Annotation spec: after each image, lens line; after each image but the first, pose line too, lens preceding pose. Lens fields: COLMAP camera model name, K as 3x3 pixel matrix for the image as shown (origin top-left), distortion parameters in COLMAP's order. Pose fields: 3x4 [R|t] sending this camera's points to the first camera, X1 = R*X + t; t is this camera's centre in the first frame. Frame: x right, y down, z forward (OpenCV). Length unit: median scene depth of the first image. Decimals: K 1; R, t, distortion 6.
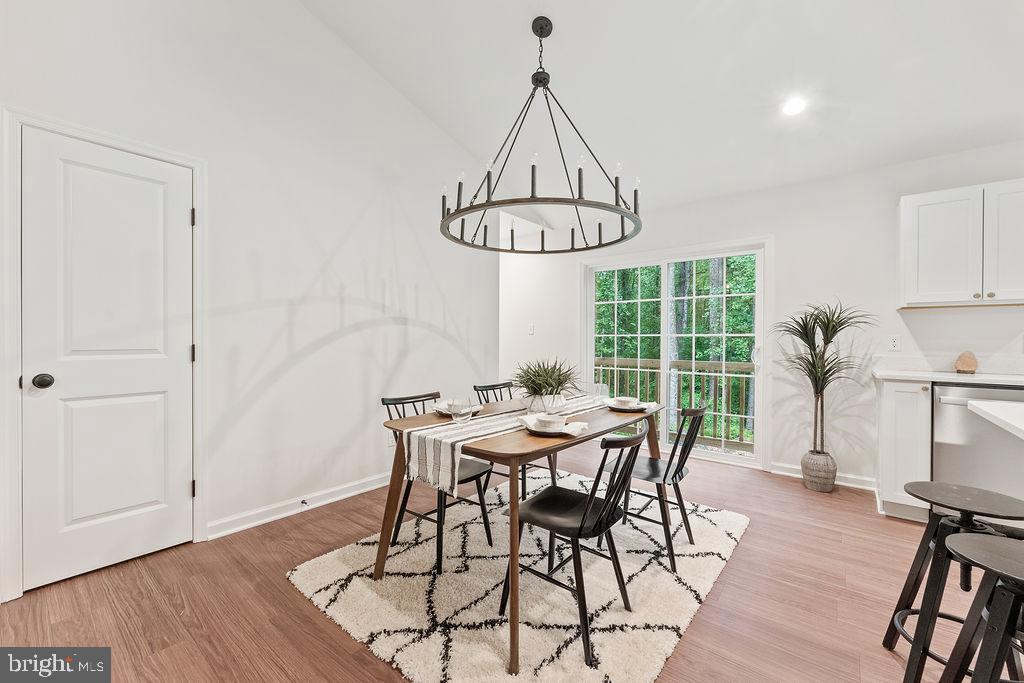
lens RADIAL K [[410.3, 0, 517.8], [0, 410.3, 340.9], [0, 0, 1]] dist [-0.003552, -0.000224]
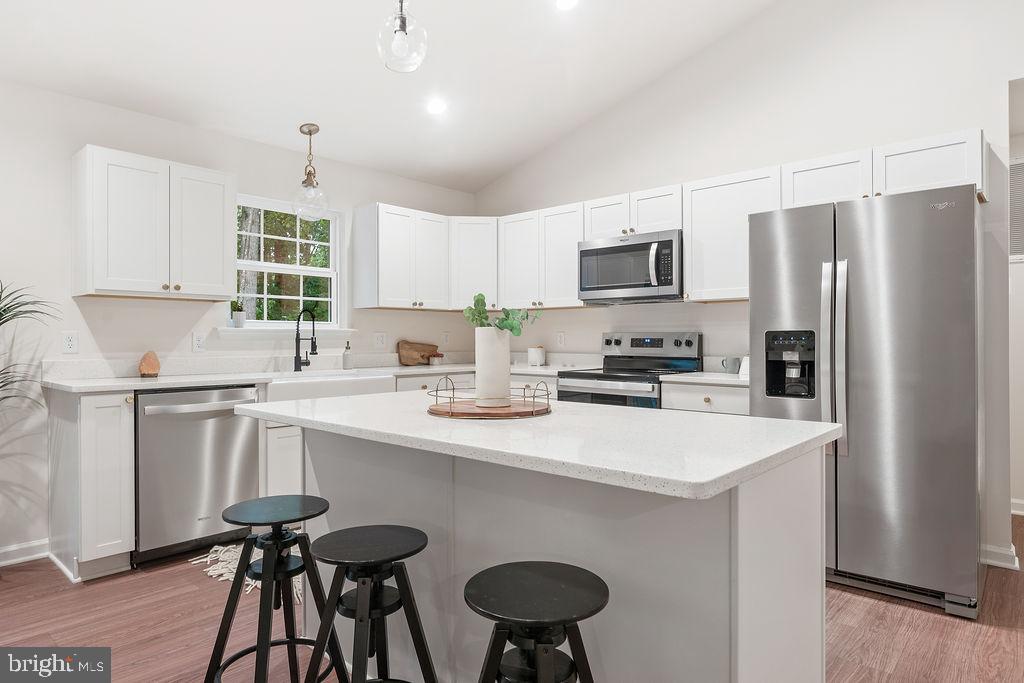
lens RADIAL K [[603.4, 0, 511.9], [0, 603.4, 339.8], [0, 0, 1]] dist [-0.005116, -0.001312]
pose [[0.059962, -0.006709, 0.998178, -0.098264], [0.005898, 0.999962, 0.006367, -0.001728], [-0.998183, 0.005506, 0.059999, 0.162032]]
